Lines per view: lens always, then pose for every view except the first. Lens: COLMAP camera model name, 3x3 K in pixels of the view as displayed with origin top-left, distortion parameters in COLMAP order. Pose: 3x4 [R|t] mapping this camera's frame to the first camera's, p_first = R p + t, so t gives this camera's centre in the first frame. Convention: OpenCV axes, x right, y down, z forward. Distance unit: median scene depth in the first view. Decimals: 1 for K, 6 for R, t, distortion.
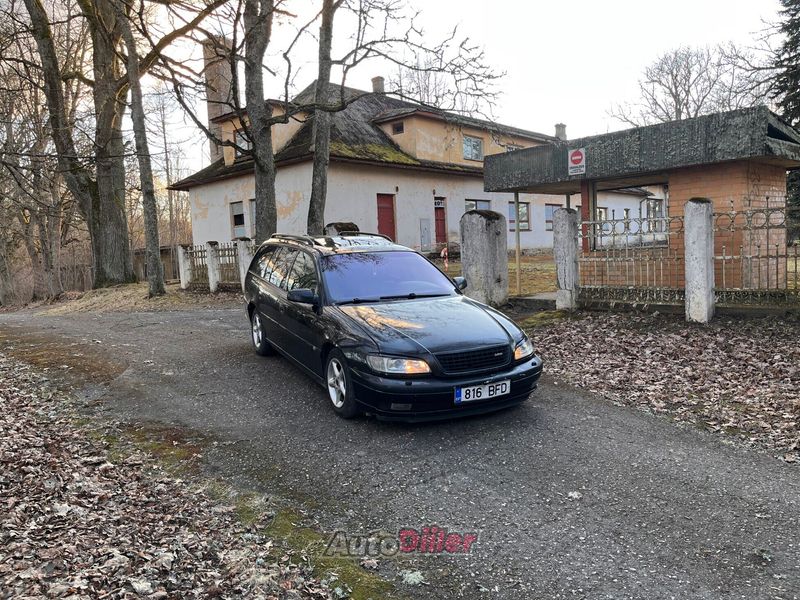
lens RADIAL K [[607.3, 0, 400.0], [0, 607.3, 300.0], [0, 0, 1]] dist [0.045141, -0.061021]
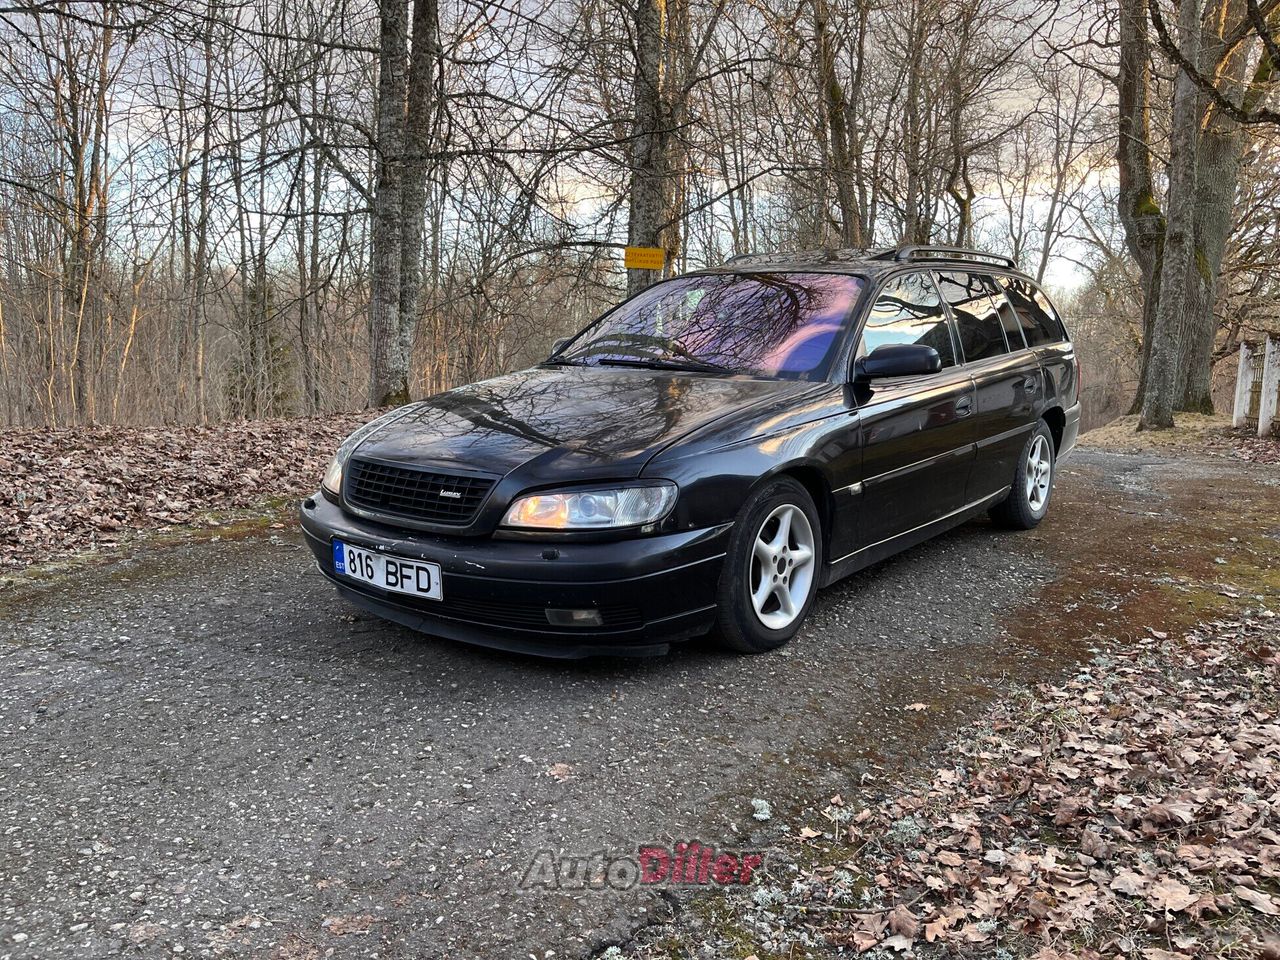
lens RADIAL K [[971.7, 0, 640.0], [0, 971.7, 480.0], [0, 0, 1]] dist [0.045141, -0.061021]
pose [[0.419077, 0.168614, -0.892157, 0.260469], [-0.141784, 0.982704, 0.119126, -0.002842], [0.896812, 0.076570, 0.435736, 0.292621]]
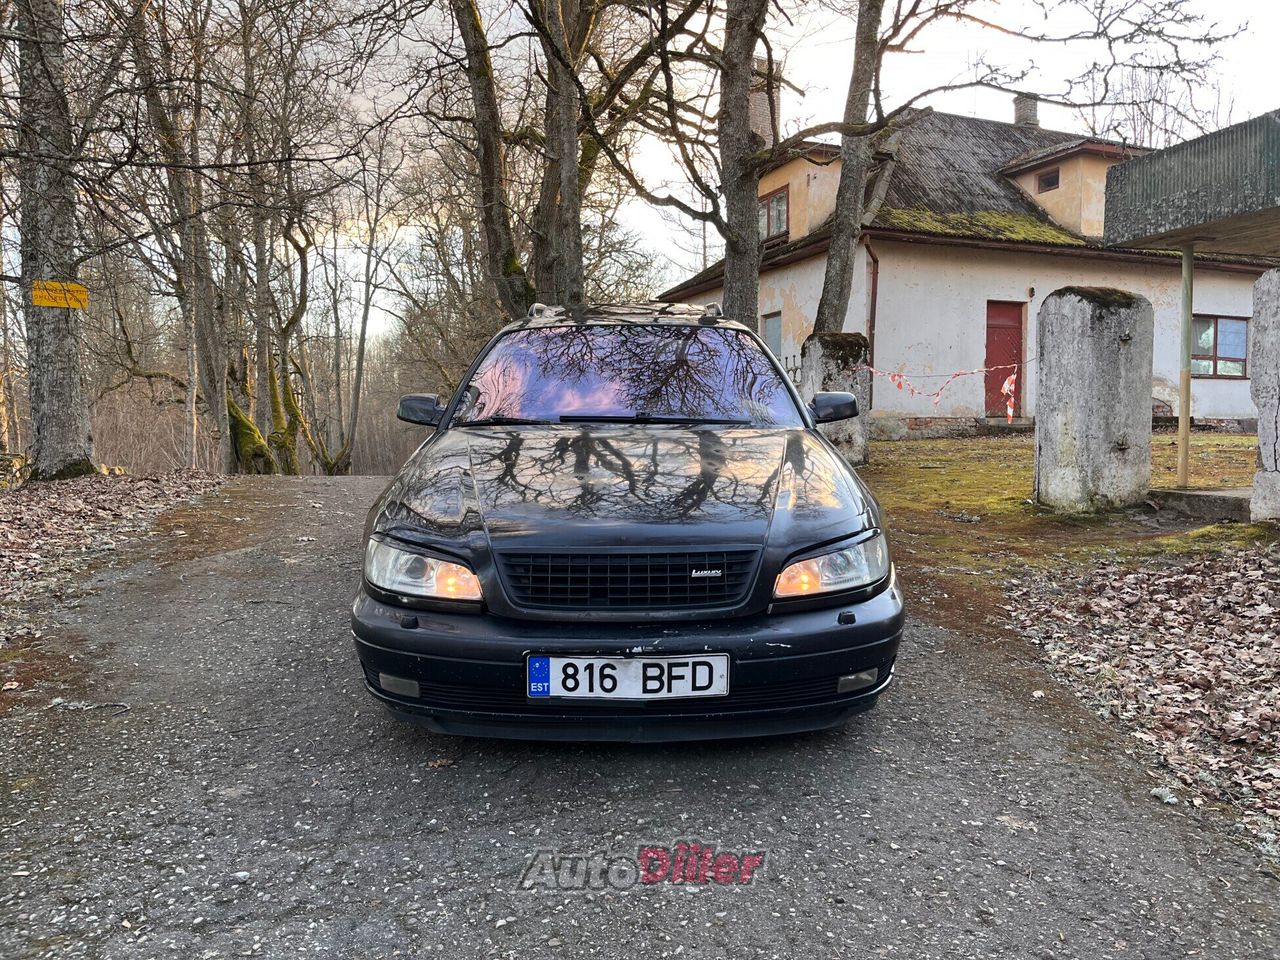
lens RADIAL K [[971.7, 0, 640.0], [0, 971.7, 480.0], [0, 0, 1]] dist [0.045141, -0.061021]
pose [[0.900635, 0.065180, -0.429660, 0.123282], [-0.073500, 0.997291, -0.002776, 0.014715], [0.428315, 0.034080, 0.902987, 0.174522]]
